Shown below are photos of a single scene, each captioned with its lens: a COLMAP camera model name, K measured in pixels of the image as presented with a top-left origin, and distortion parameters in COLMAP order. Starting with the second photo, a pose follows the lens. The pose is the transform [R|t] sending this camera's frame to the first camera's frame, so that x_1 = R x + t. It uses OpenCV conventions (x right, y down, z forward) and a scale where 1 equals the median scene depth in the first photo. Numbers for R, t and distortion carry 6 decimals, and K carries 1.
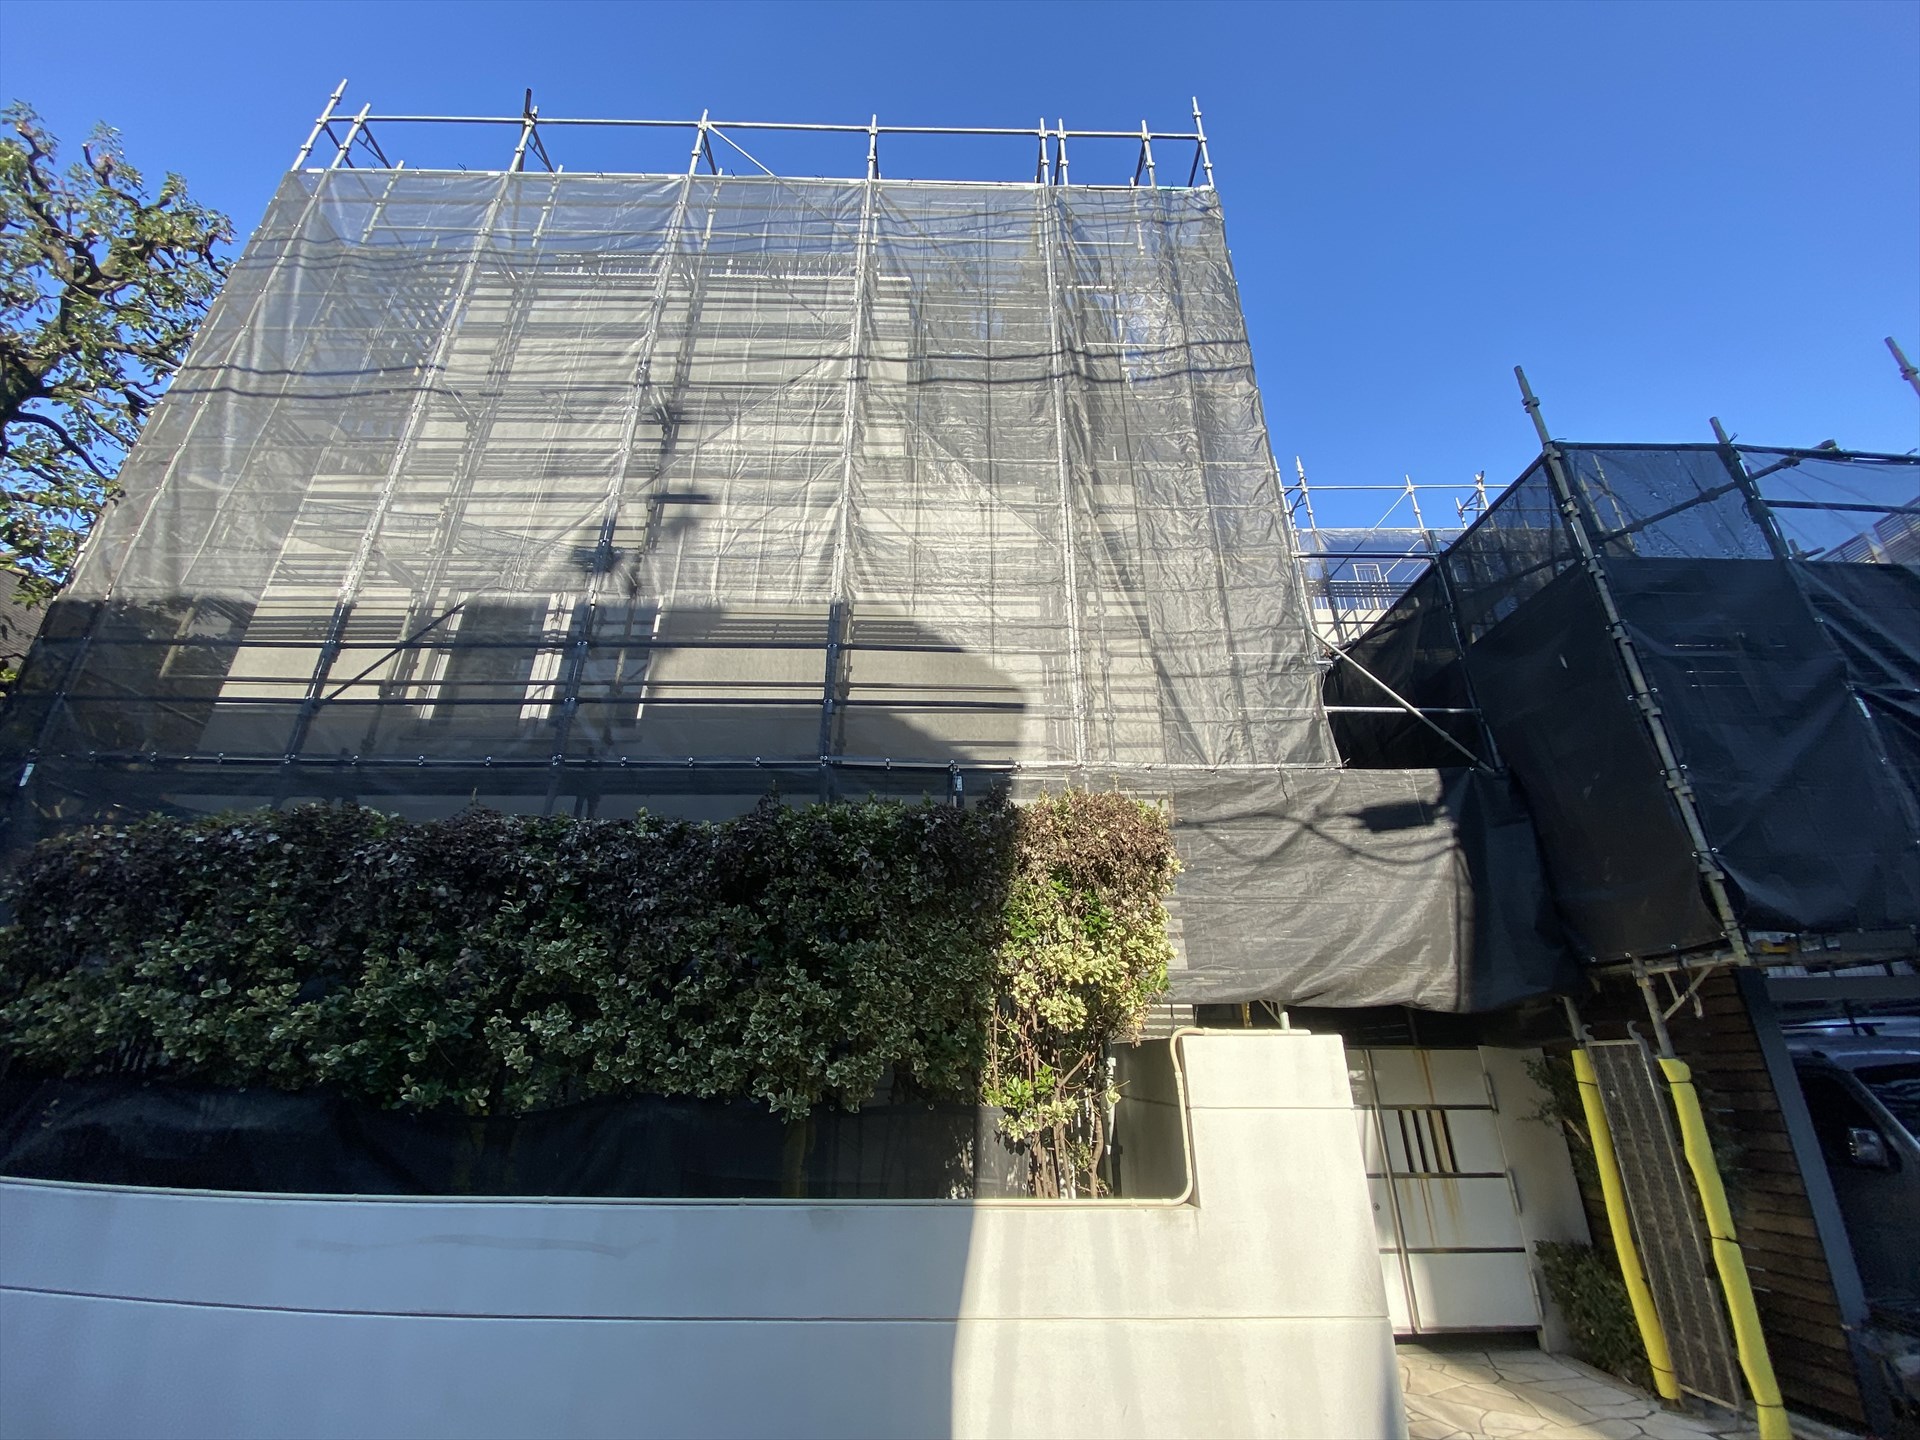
lens RADIAL K [[772.0, 0, 965.1], [0, 772.0, 721.2], [0, 0, 1]] dist [0.021481, -0.020542]
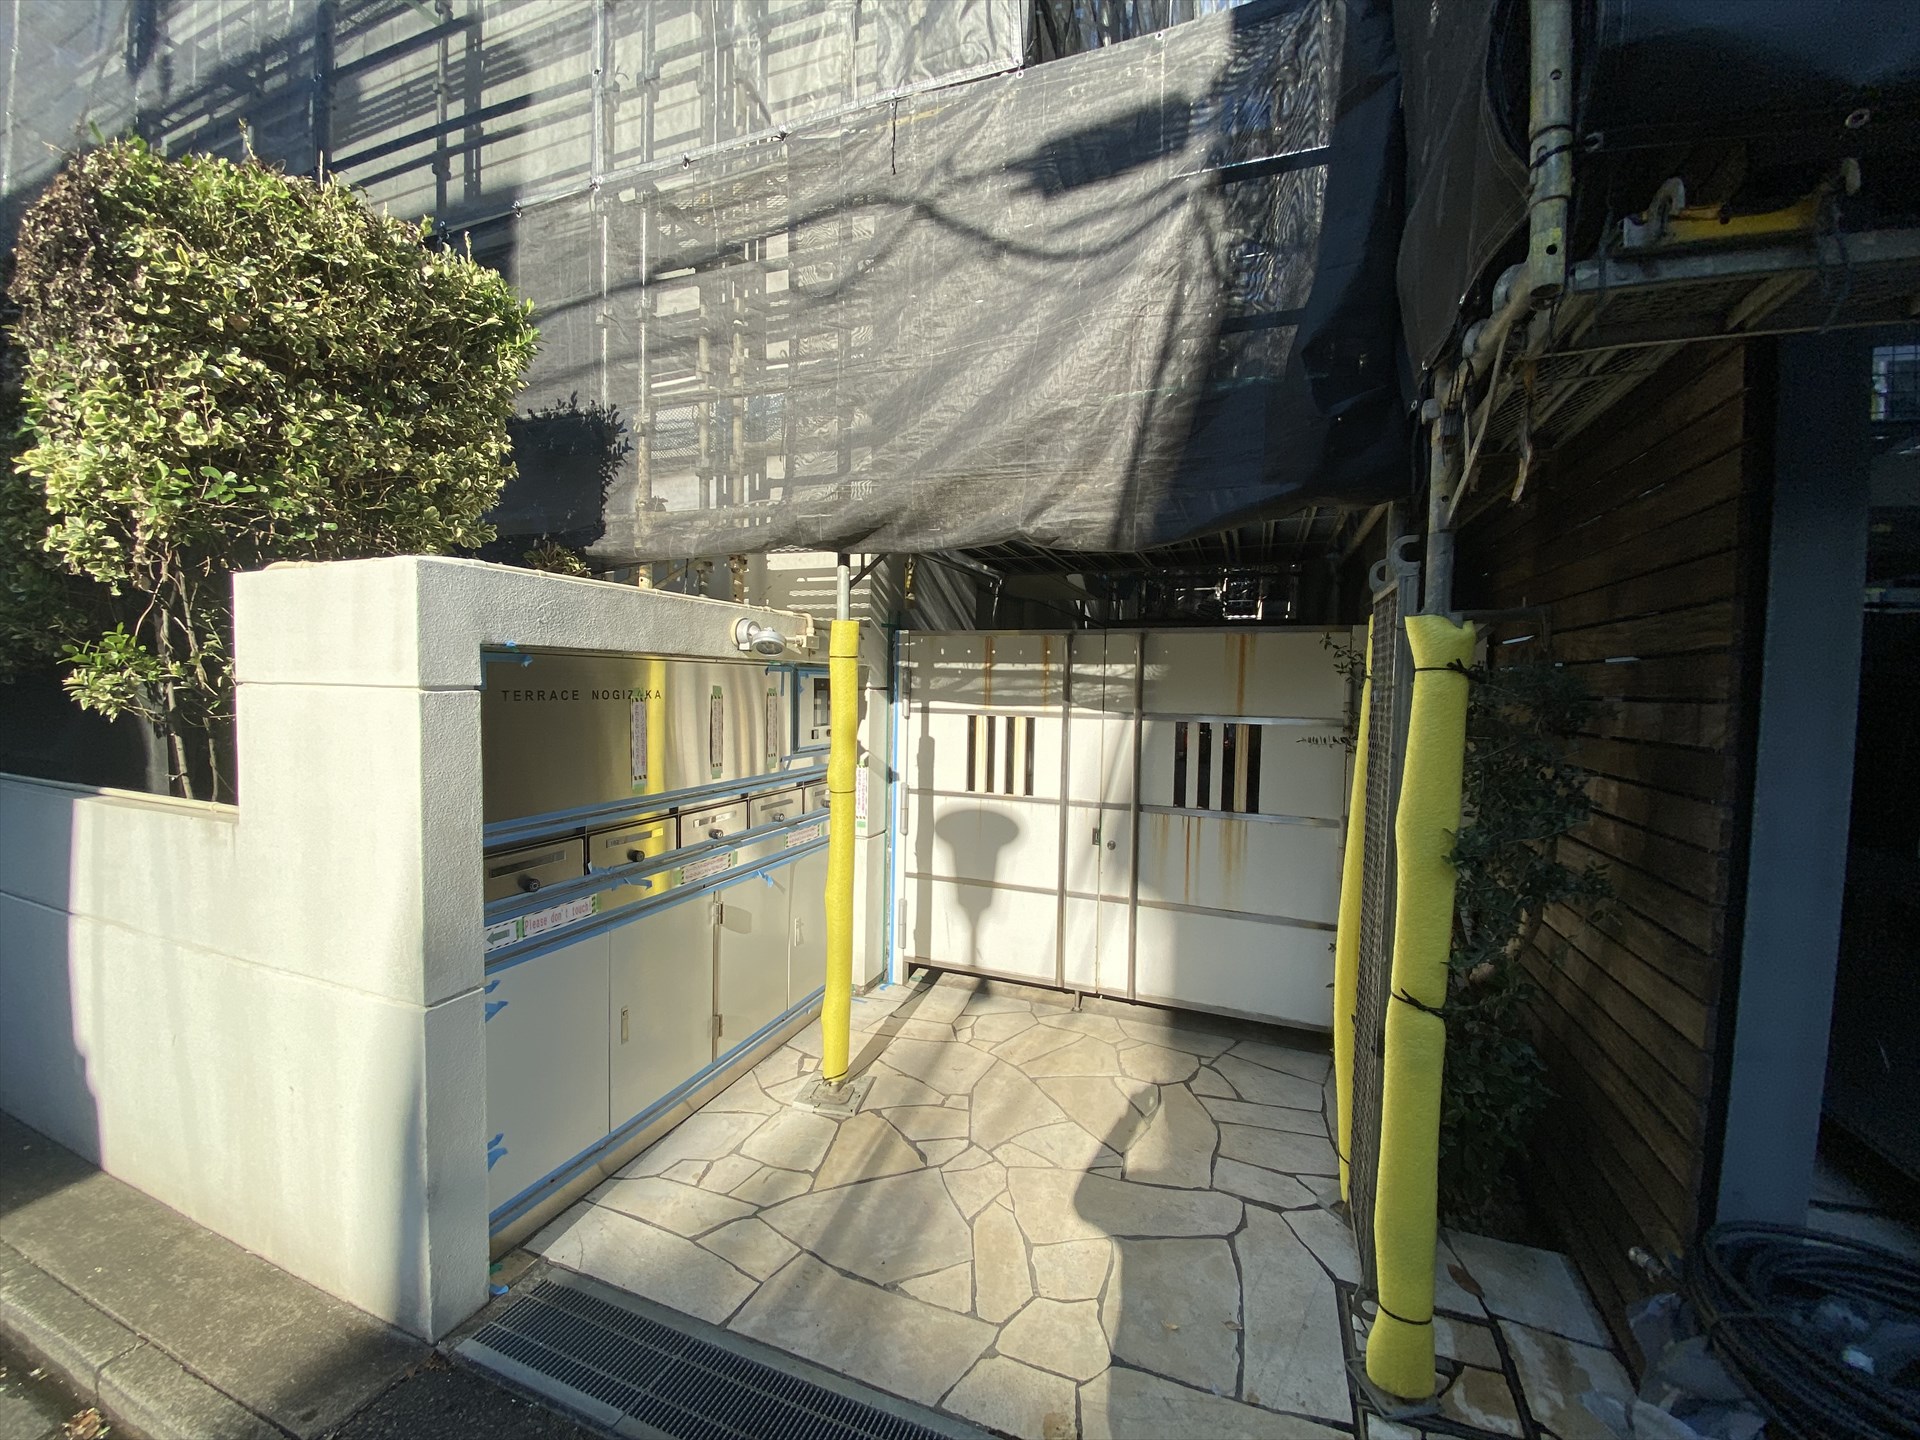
lens RADIAL K [[772.0, 0, 965.1], [0, 772.0, 721.2], [0, 0, 1]] dist [0.021481, -0.020542]
pose [[0.927579, 0.031468, -0.372299, 0.664319], [0.139024, 0.895828, 0.422095, 0.222311], [0.346798, -0.443285, 0.826577, 0.441800]]
